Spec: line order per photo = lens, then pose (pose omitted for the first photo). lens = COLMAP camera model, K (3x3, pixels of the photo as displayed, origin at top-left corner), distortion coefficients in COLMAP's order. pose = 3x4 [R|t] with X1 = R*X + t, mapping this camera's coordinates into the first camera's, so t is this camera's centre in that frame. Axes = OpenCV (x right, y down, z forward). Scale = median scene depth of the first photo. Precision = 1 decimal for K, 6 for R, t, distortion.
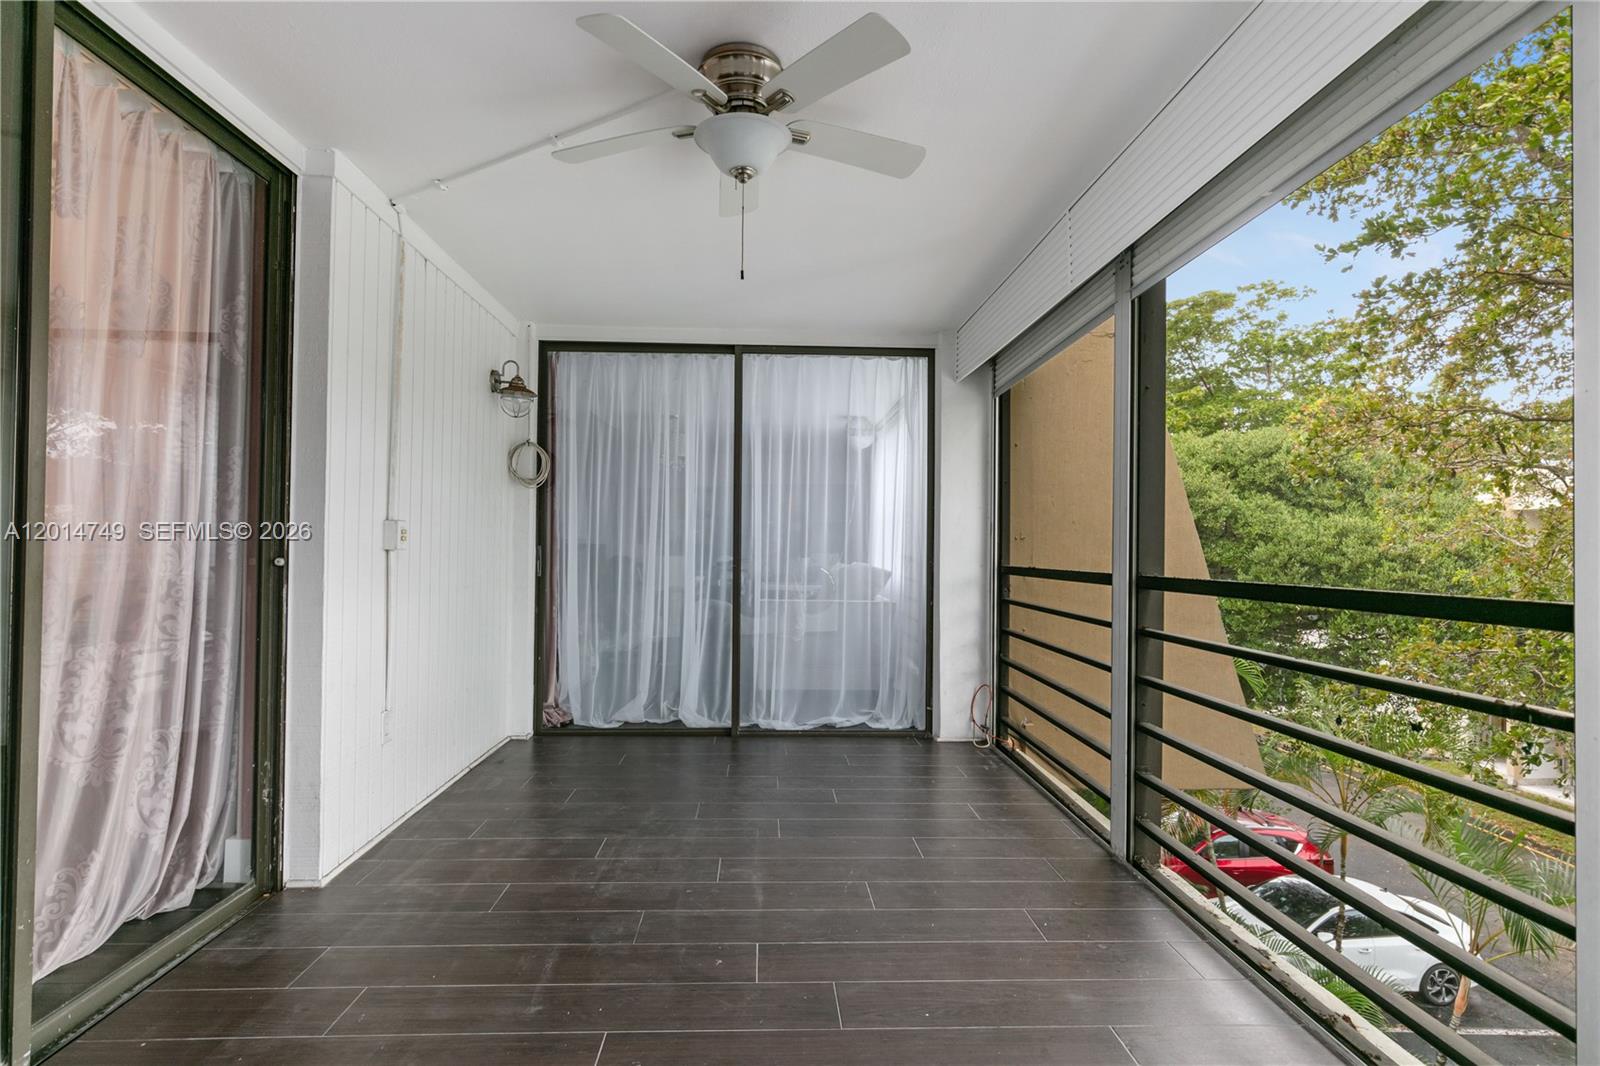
lens RADIAL K [[759.8, 0, 809.9], [0, 759.8, 529.9], [0, 0, 1]] dist [-0.005848, -0.001428]
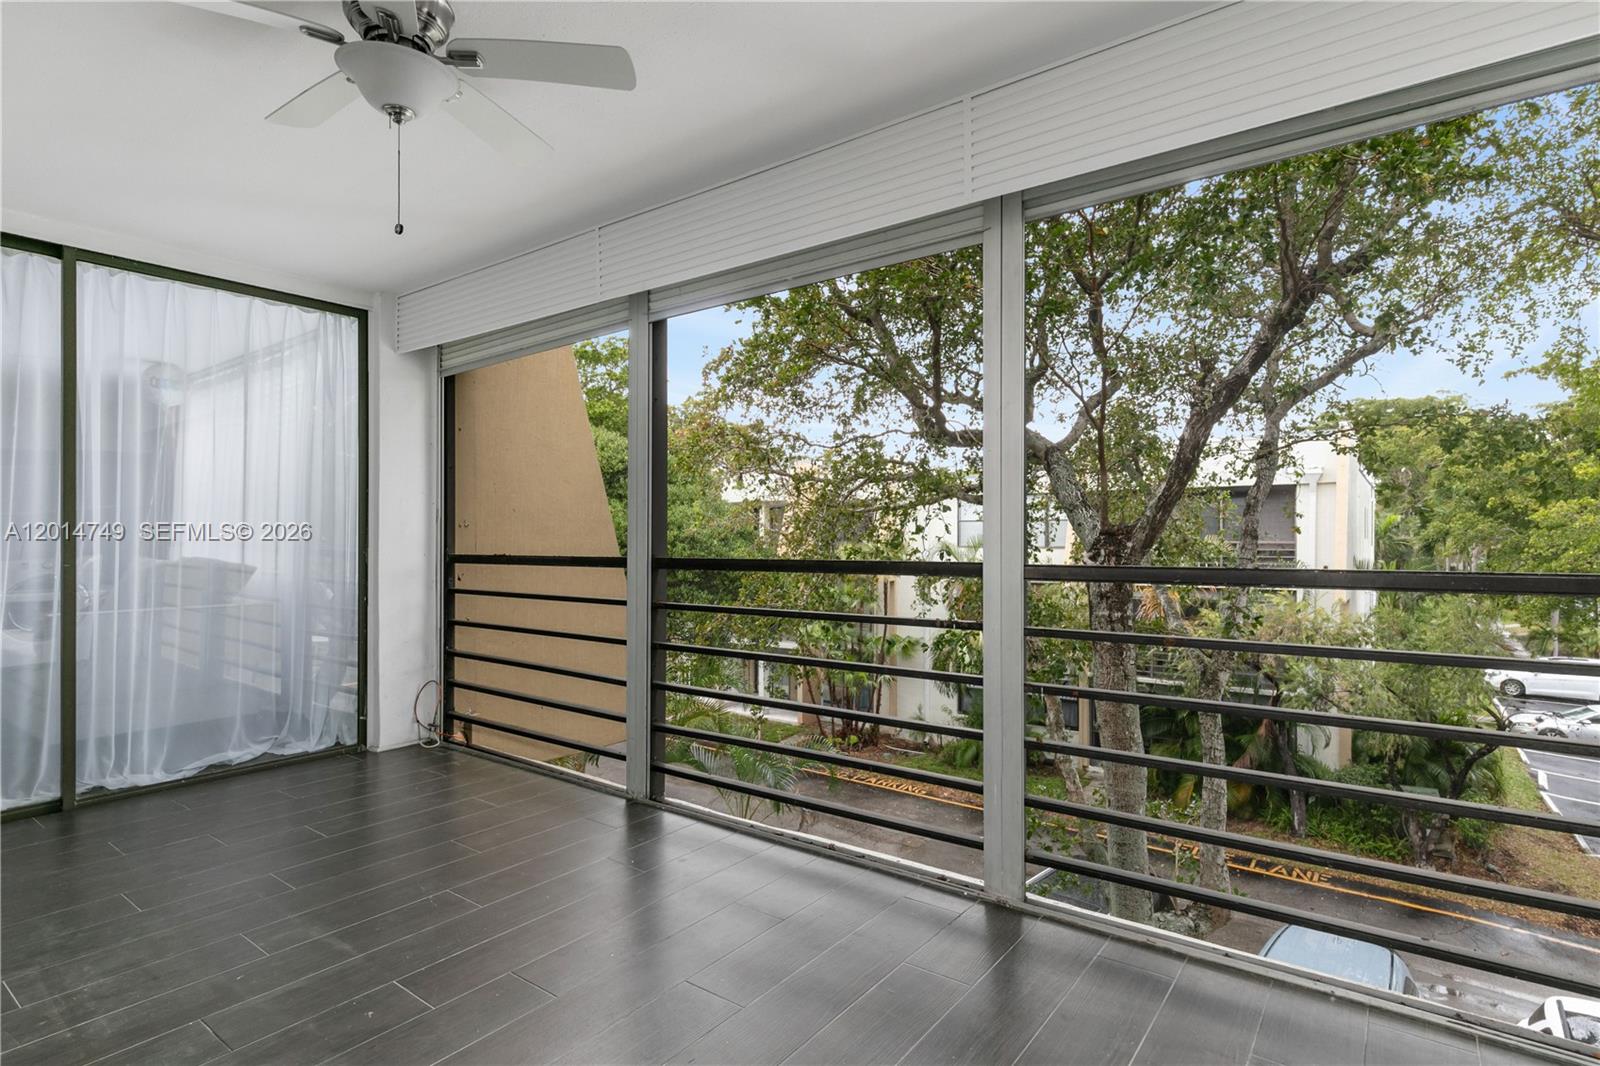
lens RADIAL K [[772.1, 0, 821.6], [0, 772.1, 525.8], [0, 0, 1]] dist [0.005097, -0.002904]
pose [[0.636985, -0.001328, 0.770875, -0.197634], [-0.008621, 0.999924, 0.008846, -0.000794], [-0.770828, -0.012280, 0.636925, 0.017635]]
